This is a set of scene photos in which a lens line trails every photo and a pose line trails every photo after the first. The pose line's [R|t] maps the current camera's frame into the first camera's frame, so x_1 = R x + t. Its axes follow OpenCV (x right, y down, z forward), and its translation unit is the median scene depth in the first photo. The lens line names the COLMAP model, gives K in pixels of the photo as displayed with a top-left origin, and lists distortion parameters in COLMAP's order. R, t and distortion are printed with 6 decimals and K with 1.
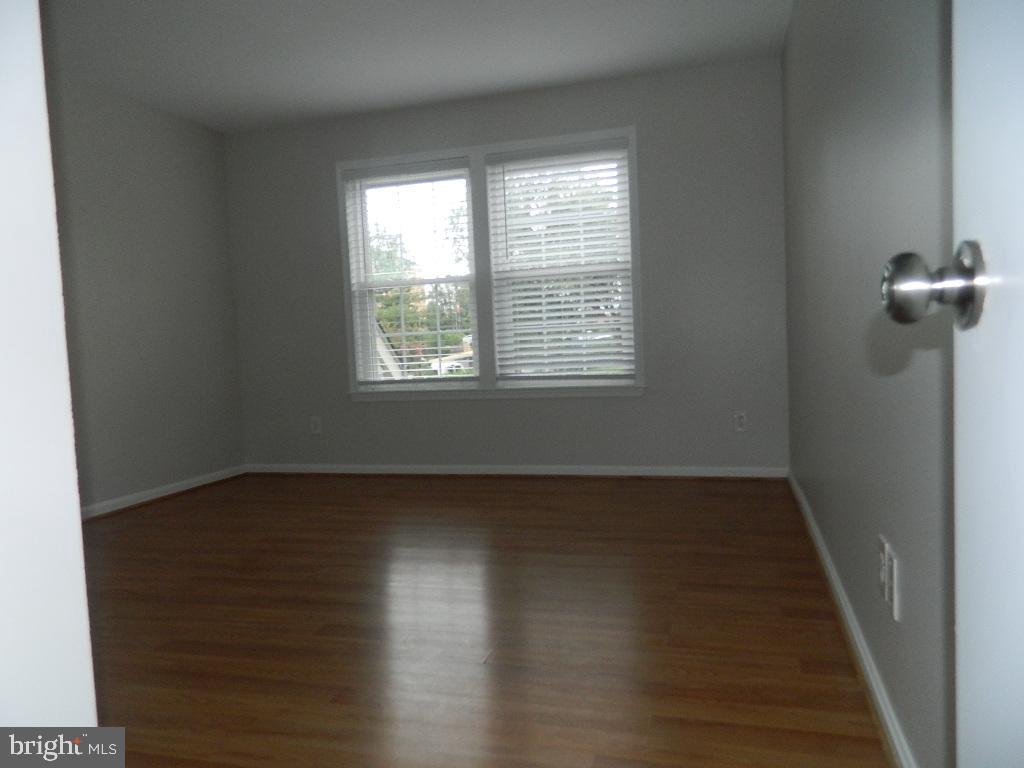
lens RADIAL K [[761.4, 0, 509.9], [0, 761.4, 382.7], [0, 0, 1]] dist [0.001830, -0.006161]
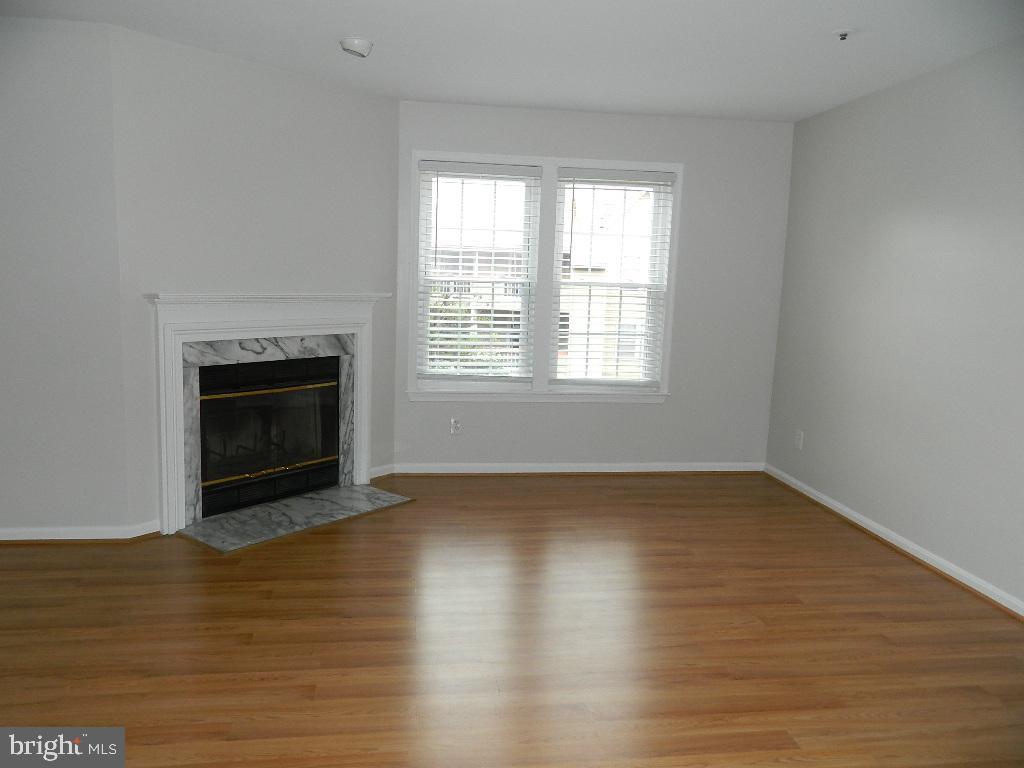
lens RADIAL K [[761.4, 0, 510.0], [0, 761.4, 388.8], [0, 0, 1]] dist [0.001830, -0.006161]
pose [[0.908622, 0.039252, 0.415770, -0.512081], [-0.039159, 0.999195, -0.008753, 0.016895], [-0.415779, -0.008328, 0.909428, 0.074509]]
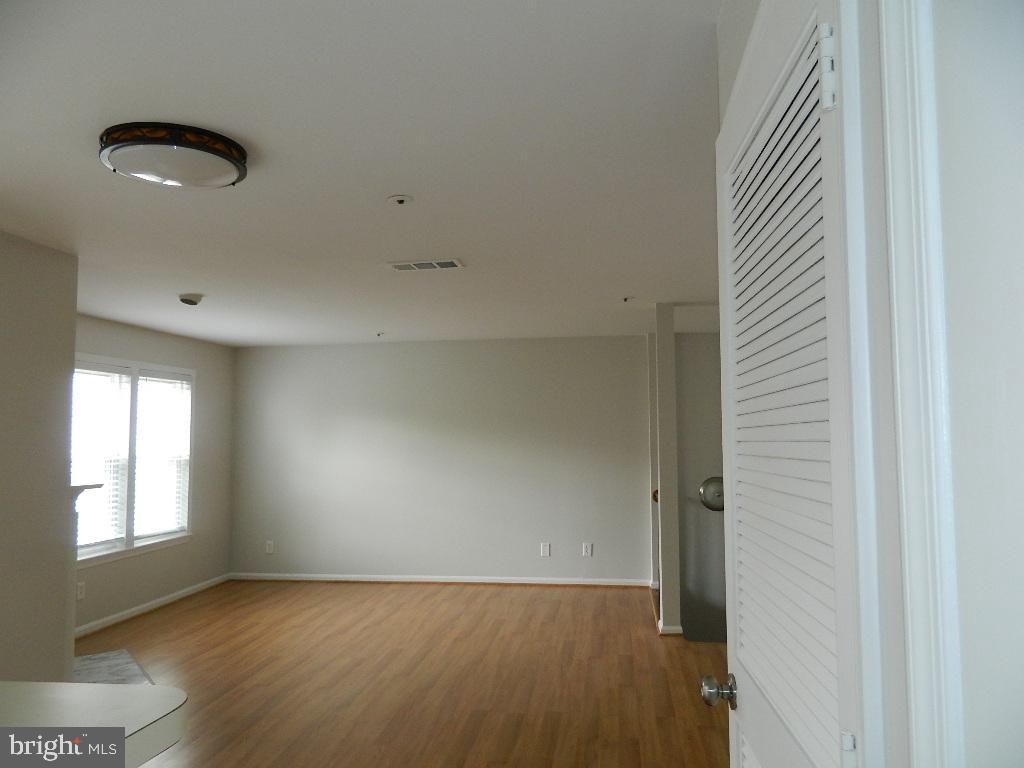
lens RADIAL K [[761.4, 0, 513.1], [0, 761.4, 387.3], [0, 0, 1]] dist [0.001830, -0.006161]
pose [[-0.128692, 0.139761, 0.981787, -1.422457], [0.164943, 0.979246, -0.117778, 0.001879], [-0.977871, 0.146782, -0.149073, 0.549209]]
